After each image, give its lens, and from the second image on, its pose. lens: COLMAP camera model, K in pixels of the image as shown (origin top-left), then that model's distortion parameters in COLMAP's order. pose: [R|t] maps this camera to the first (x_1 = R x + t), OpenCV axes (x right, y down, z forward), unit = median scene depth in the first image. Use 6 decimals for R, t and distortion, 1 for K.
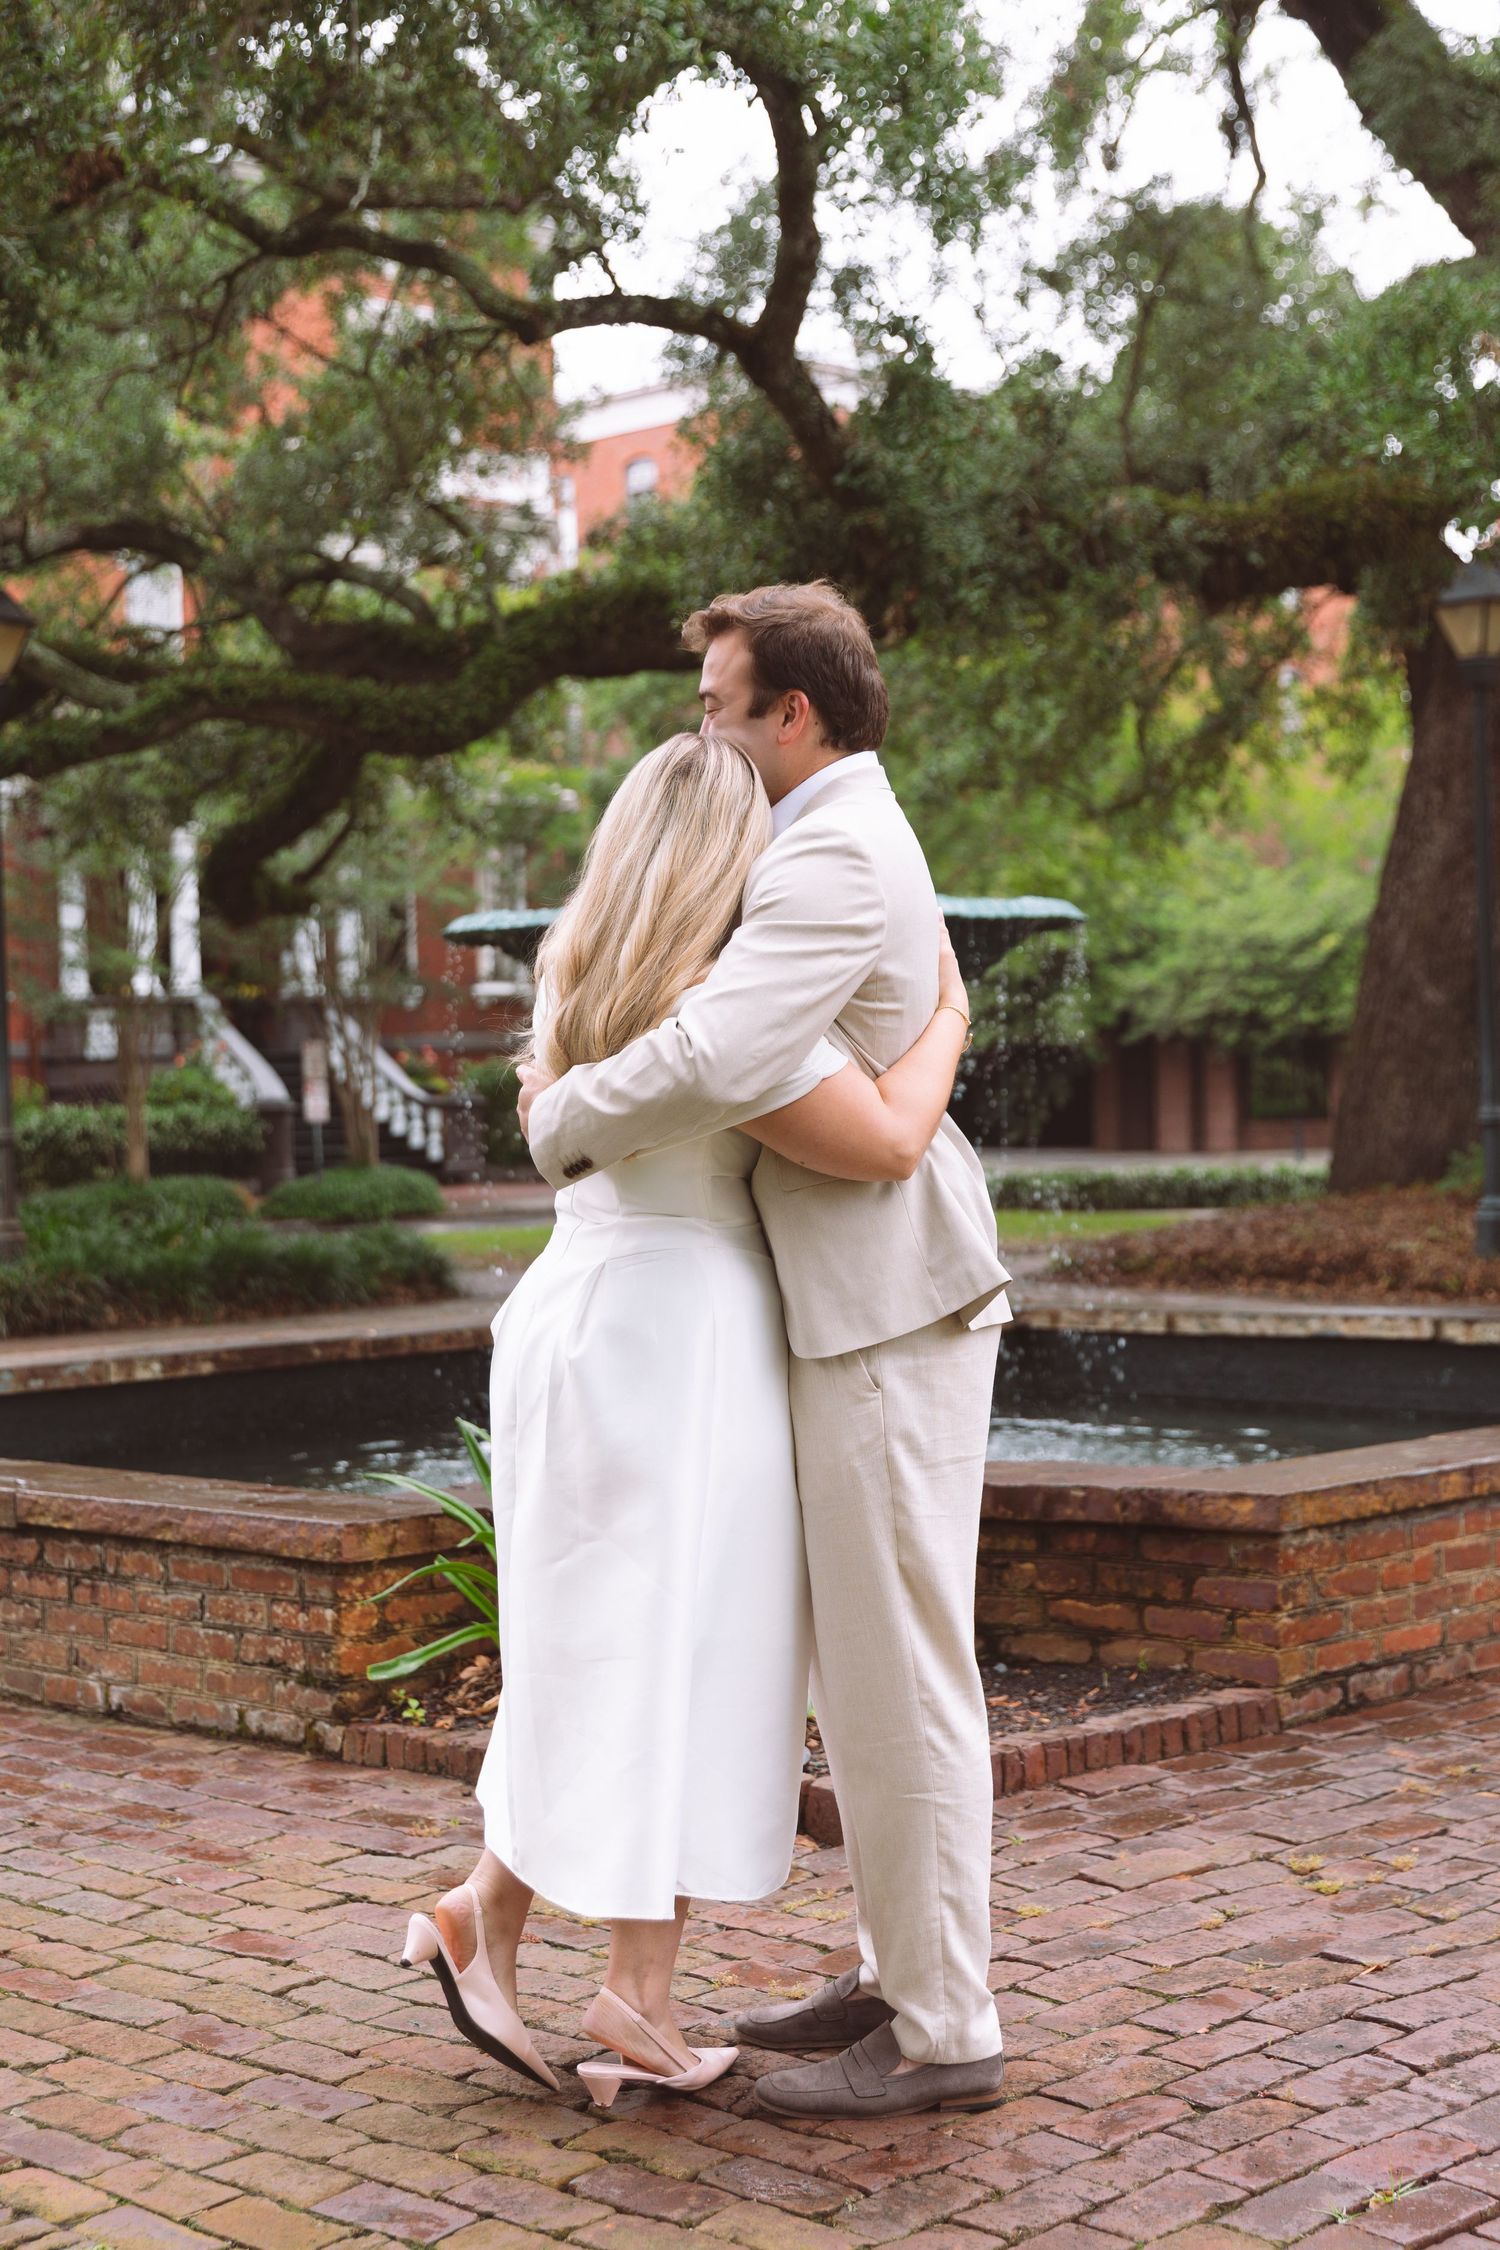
lens RADIAL K [[3142.1, 0, 702.4], [0, 3142.1, 1128.7], [0, 0, 1]] dist [0.015834, 0.013716]
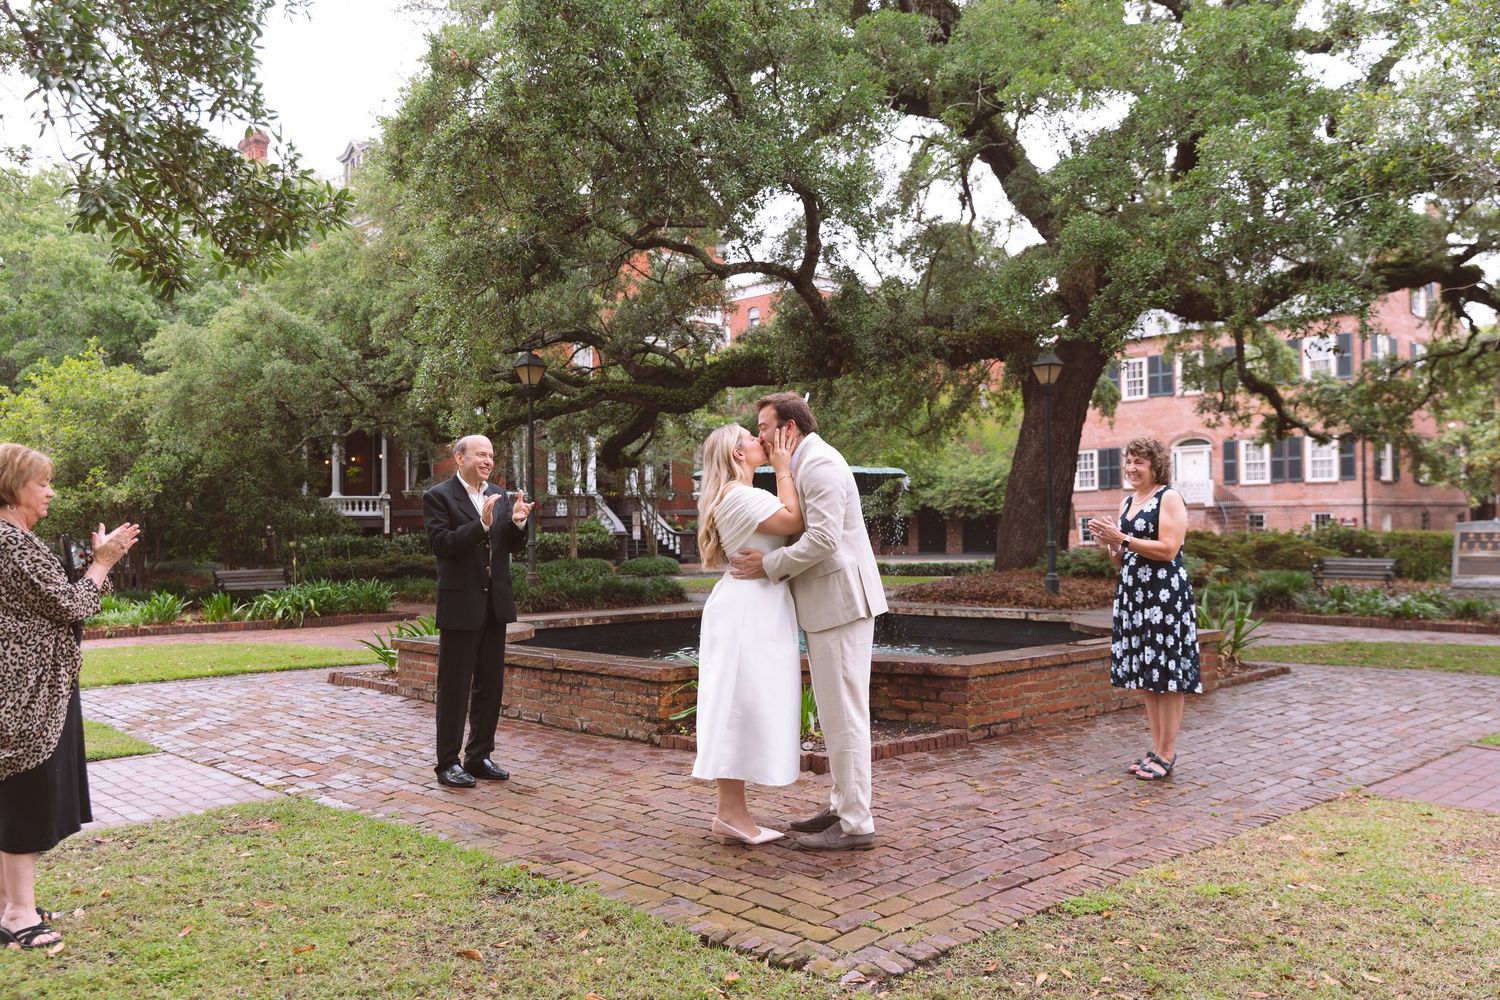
lens RADIAL K [[1317.5, 0, 718.4], [0, 1317.5, 500.4], [0, 0, 1]] dist [0.014418, -0.003171]
pose [[0.999493, 0.015013, -0.028084, -0.018501], [-0.016049, 0.999185, -0.037038, 0.005844], [0.027505, 0.037470, 0.998919, -0.215368]]
